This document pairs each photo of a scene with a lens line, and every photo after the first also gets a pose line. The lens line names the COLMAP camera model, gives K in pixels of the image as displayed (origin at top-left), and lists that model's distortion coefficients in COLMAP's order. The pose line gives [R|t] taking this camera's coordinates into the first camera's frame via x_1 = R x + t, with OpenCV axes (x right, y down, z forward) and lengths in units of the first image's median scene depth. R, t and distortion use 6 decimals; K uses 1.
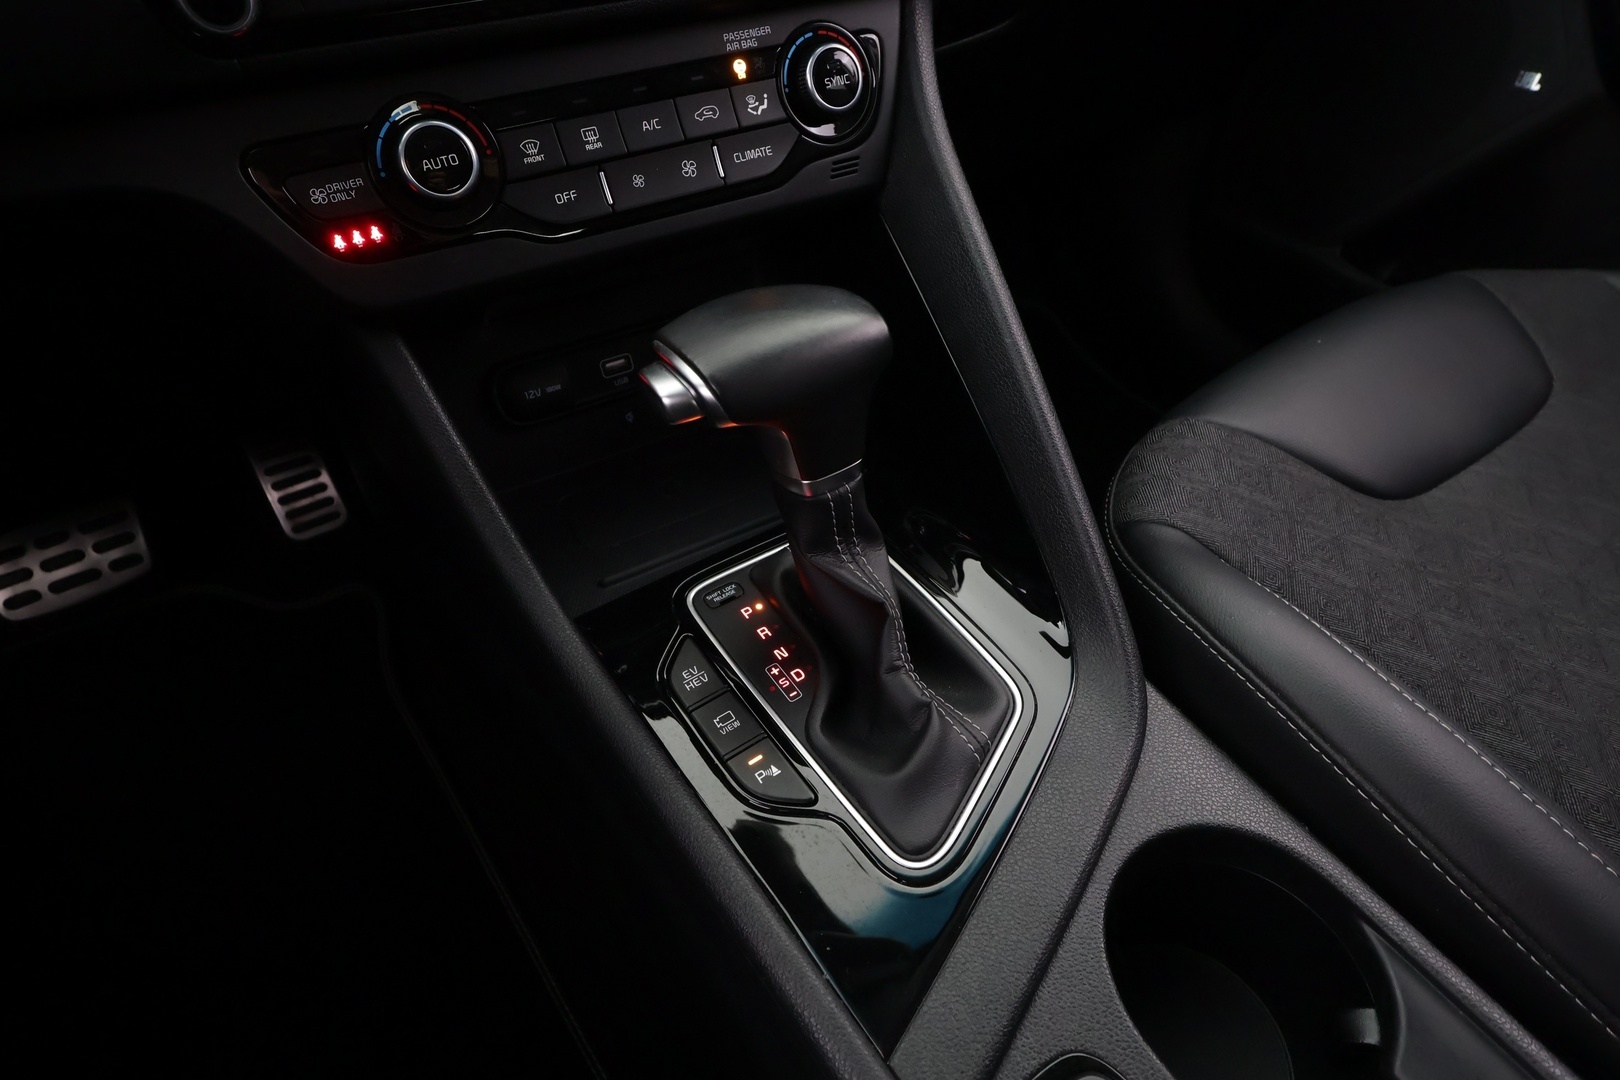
lens RADIAL K [[859.2, 0, 810.0], [0, 859.2, 540.0], [0, 0, 1]] dist [-0.002403, -0.000363]
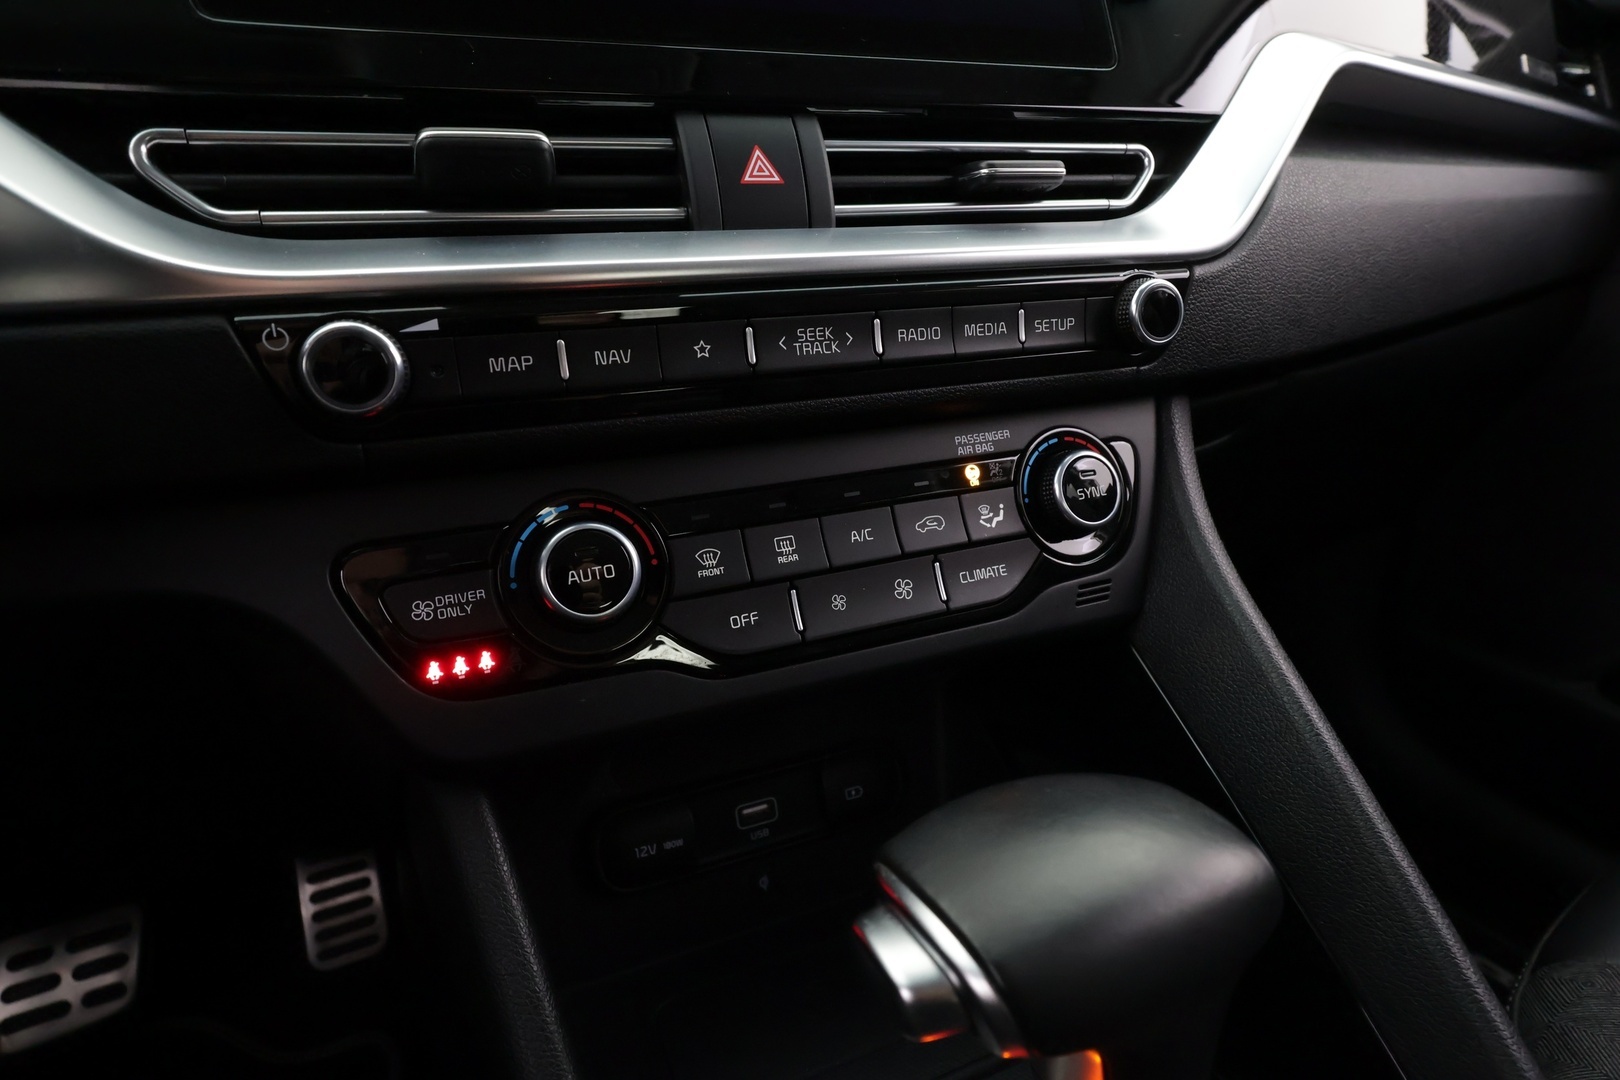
lens RADIAL K [[889.2, 0, 810.0], [0, 889.2, 540.0], [0, 0, 1]] dist [0.001380, 0.000221]
pose [[0.992424, 0.038800, -0.116569, -0.134017], [-0.083709, 0.908044, -0.410424, -0.144552], [0.089926, 0.417073, 0.904413, 0.268695]]
